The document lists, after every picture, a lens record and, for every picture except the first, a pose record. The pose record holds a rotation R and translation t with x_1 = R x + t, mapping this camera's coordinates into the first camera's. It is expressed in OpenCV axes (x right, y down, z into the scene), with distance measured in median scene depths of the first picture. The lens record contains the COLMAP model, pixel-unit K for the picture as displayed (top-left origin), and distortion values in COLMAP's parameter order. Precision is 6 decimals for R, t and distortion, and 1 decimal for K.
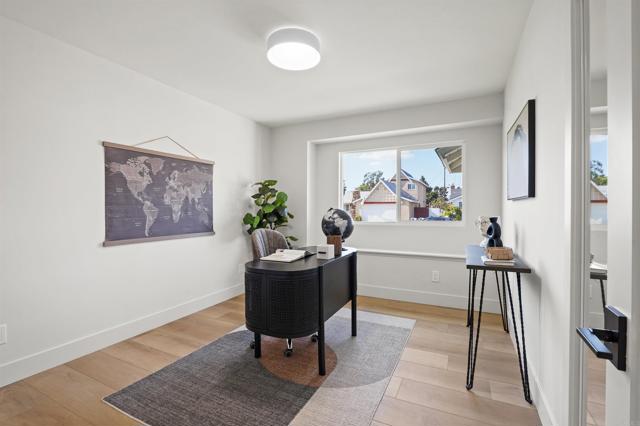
lens RADIAL K [[289.3, 0, 320.4], [0, 289.3, 210.2], [0, 0, 1]] dist [-0.008452, 0.000798]
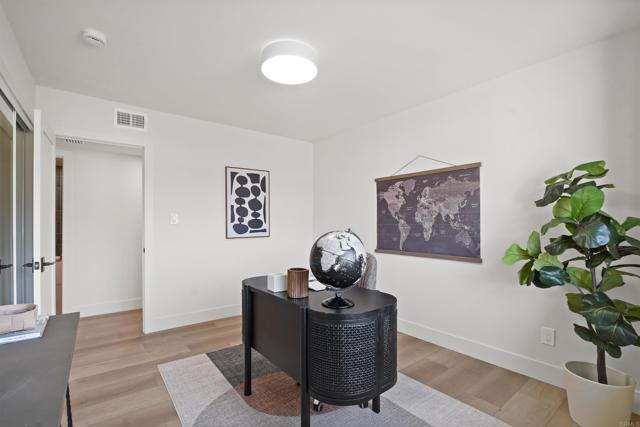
lens RADIAL K [[289.3, 0, 320.6], [0, 289.3, 223.5], [0, 0, 1]] dist [-0.008452, 0.000798]
pose [[-0.430674, -0.002686, -0.902503, 0.547751], [-0.010068, 0.999948, 0.001828, -0.014045], [0.902451, 0.009873, -0.430679, 1.136918]]
